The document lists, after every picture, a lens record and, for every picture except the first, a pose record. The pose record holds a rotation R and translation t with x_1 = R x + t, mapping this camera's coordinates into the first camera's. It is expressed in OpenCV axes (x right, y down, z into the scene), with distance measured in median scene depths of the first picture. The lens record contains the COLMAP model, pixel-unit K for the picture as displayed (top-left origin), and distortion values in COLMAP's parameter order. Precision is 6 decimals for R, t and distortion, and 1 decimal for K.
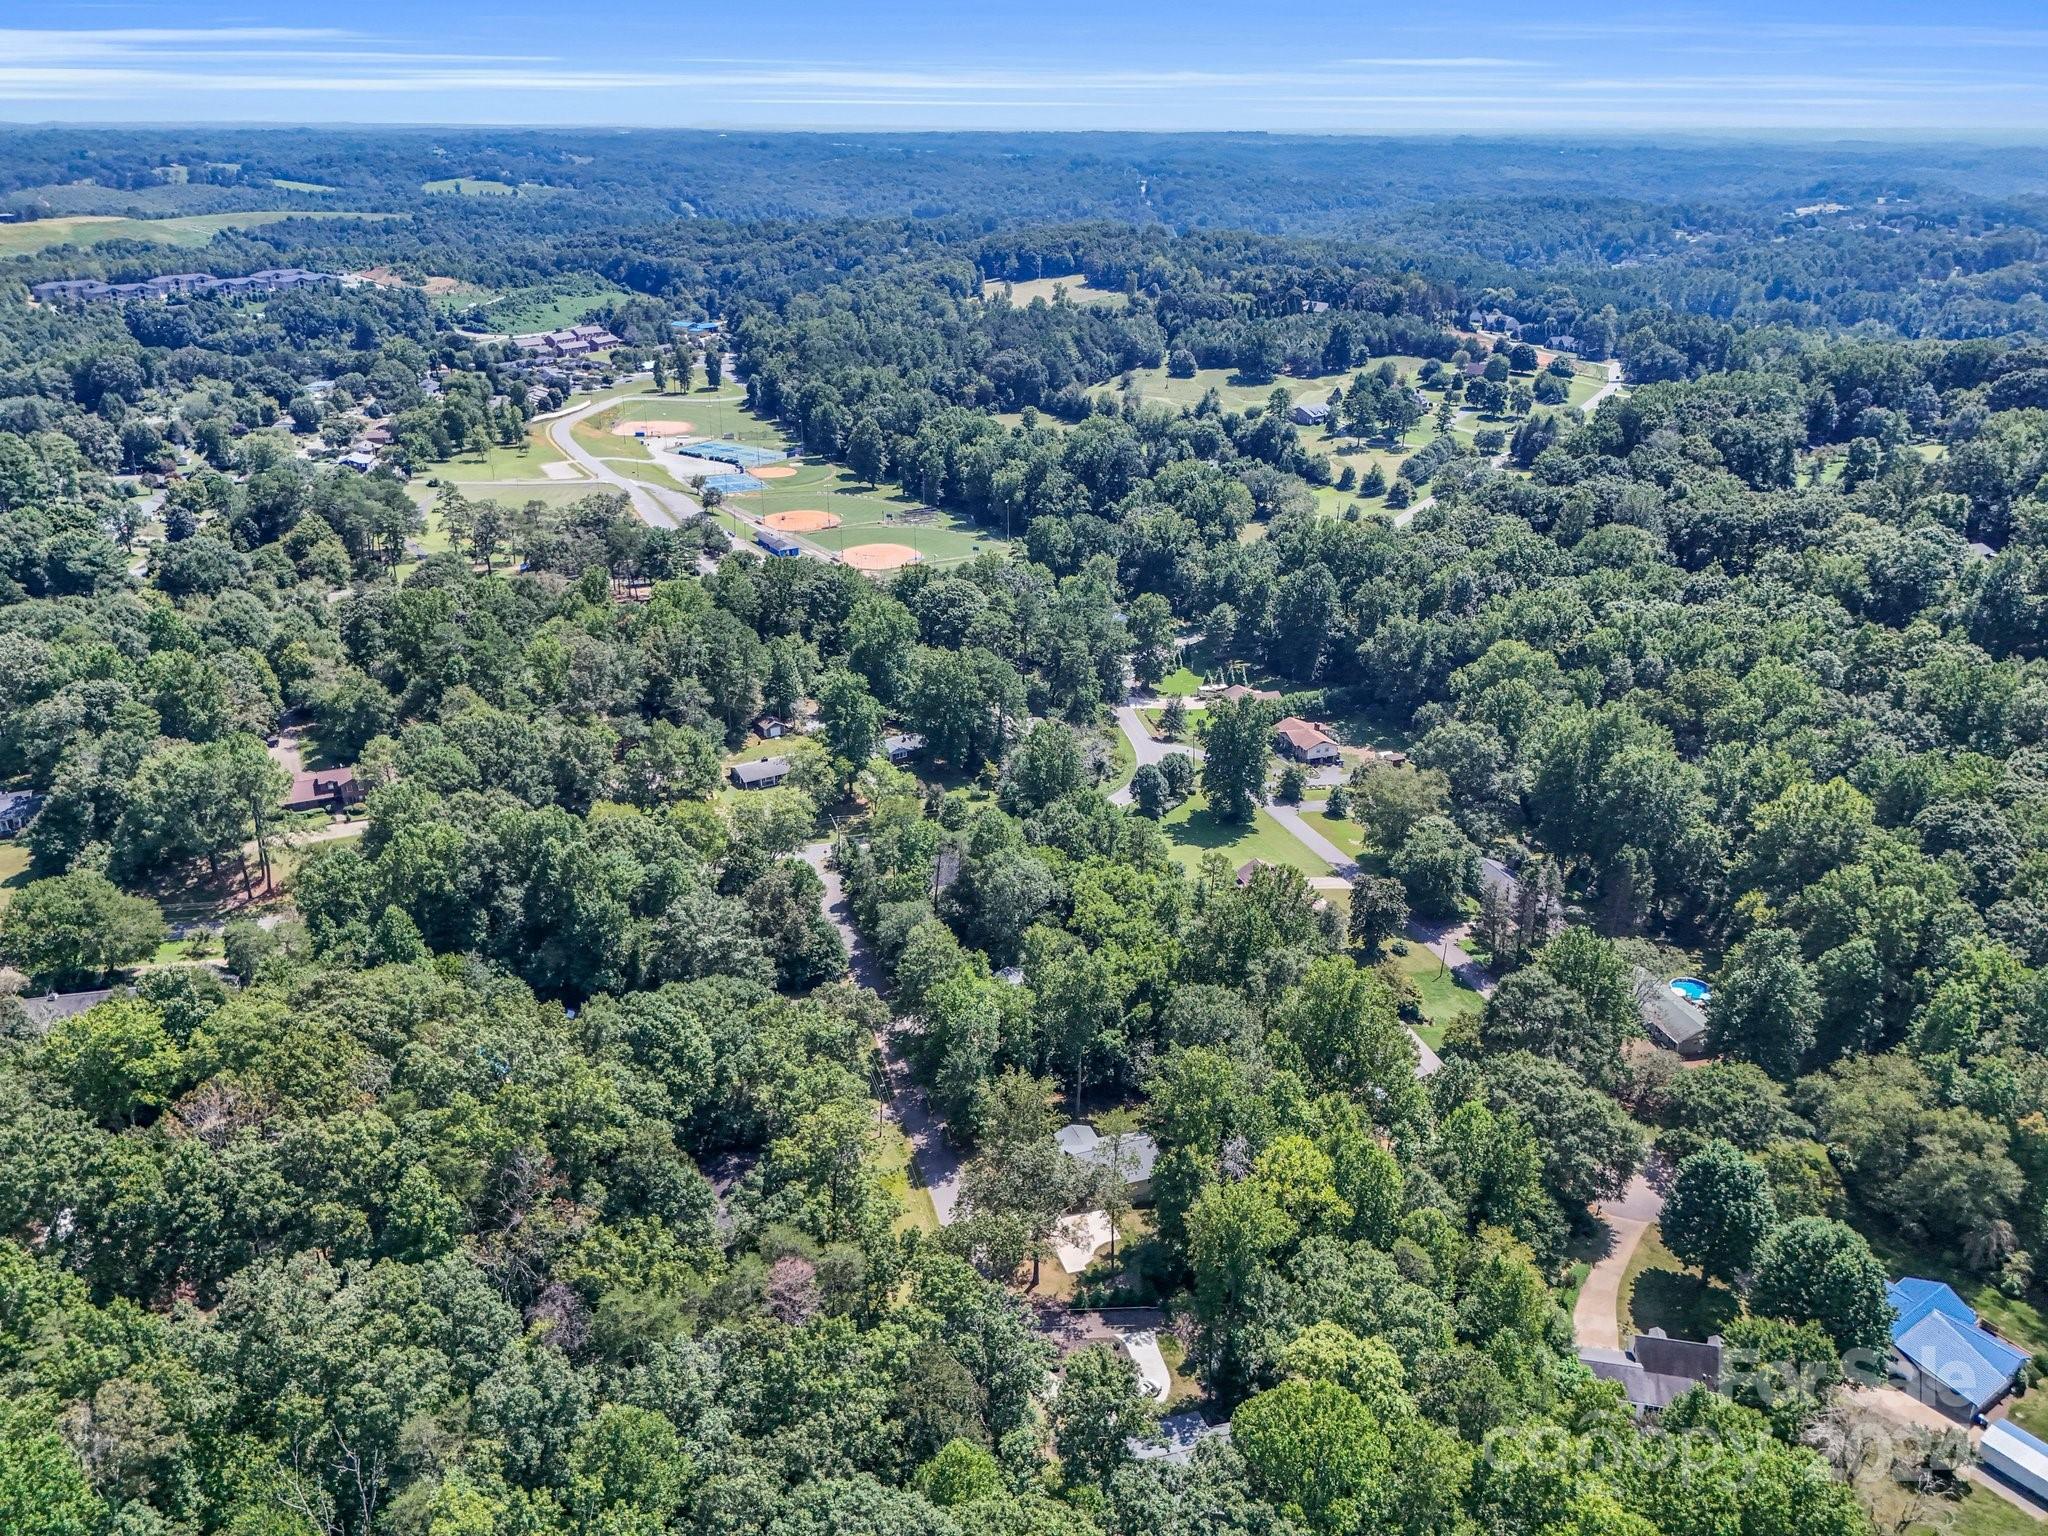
lens RADIAL K [[1525.8, 0, 1024.0], [0, 1525.8, 768.0], [0, 0, 1]] dist [0.122810, -0.101996]
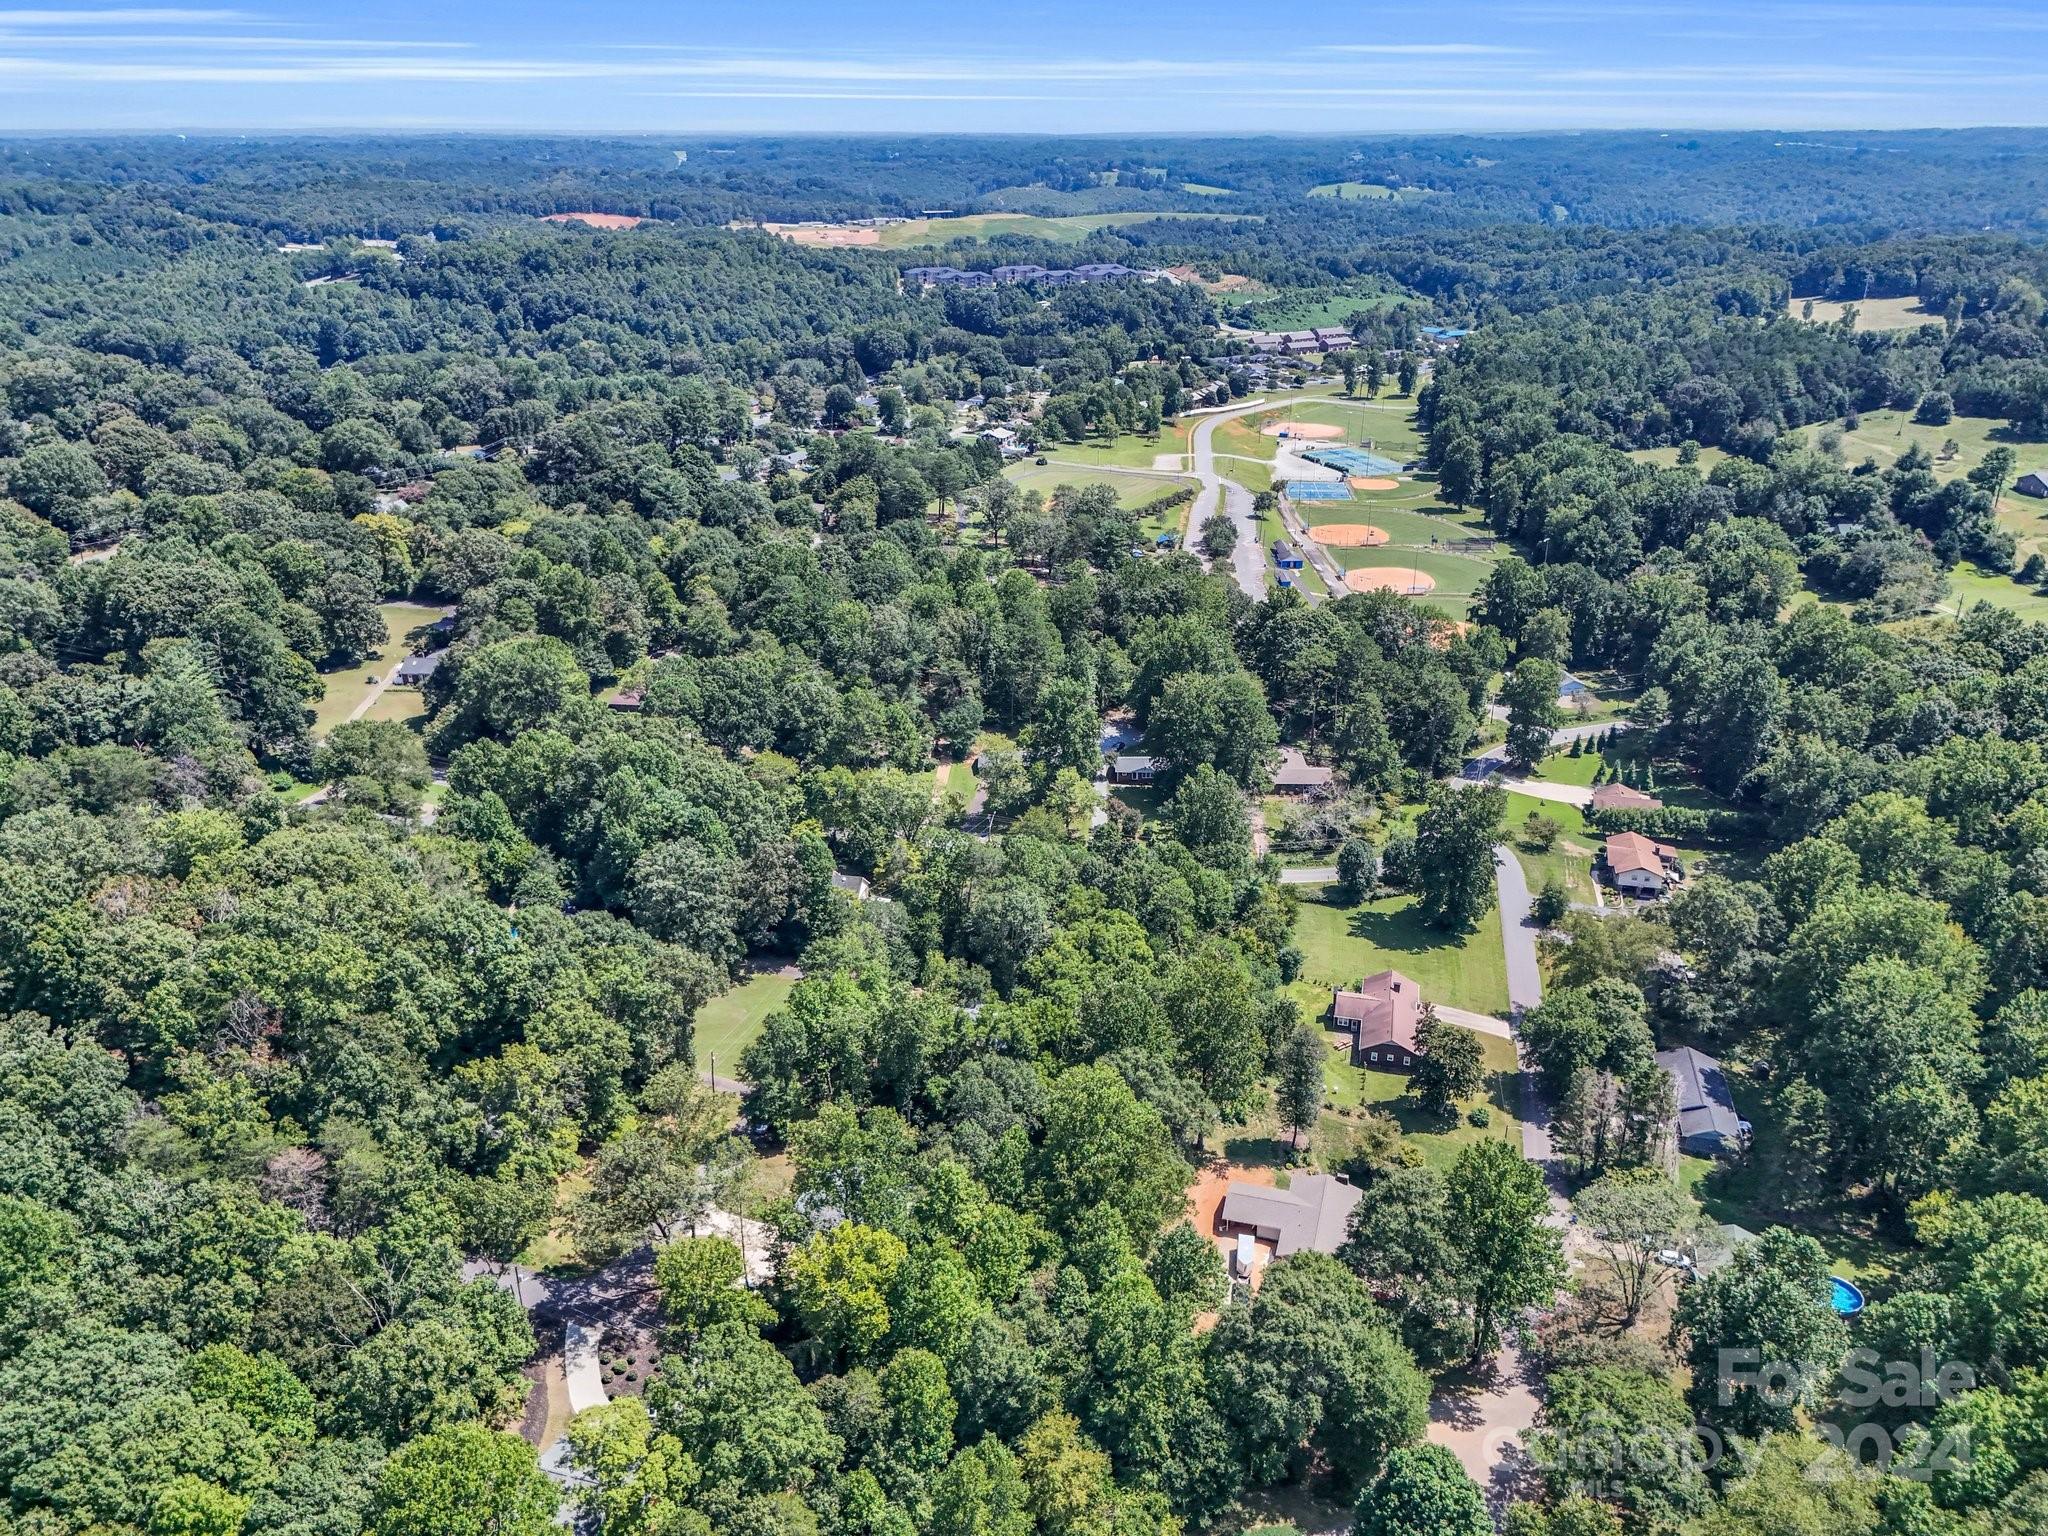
lens RADIAL K [[1525.8, 0, 1024.0], [0, 1525.8, 768.0], [0, 0, 1]] dist [0.122810, -0.101996]
pose [[0.861423, 0.202310, -0.465856, 0.111055], [-0.203332, 0.977898, 0.048692, -0.016452], [0.465411, 0.052779, 0.883520, 0.041026]]
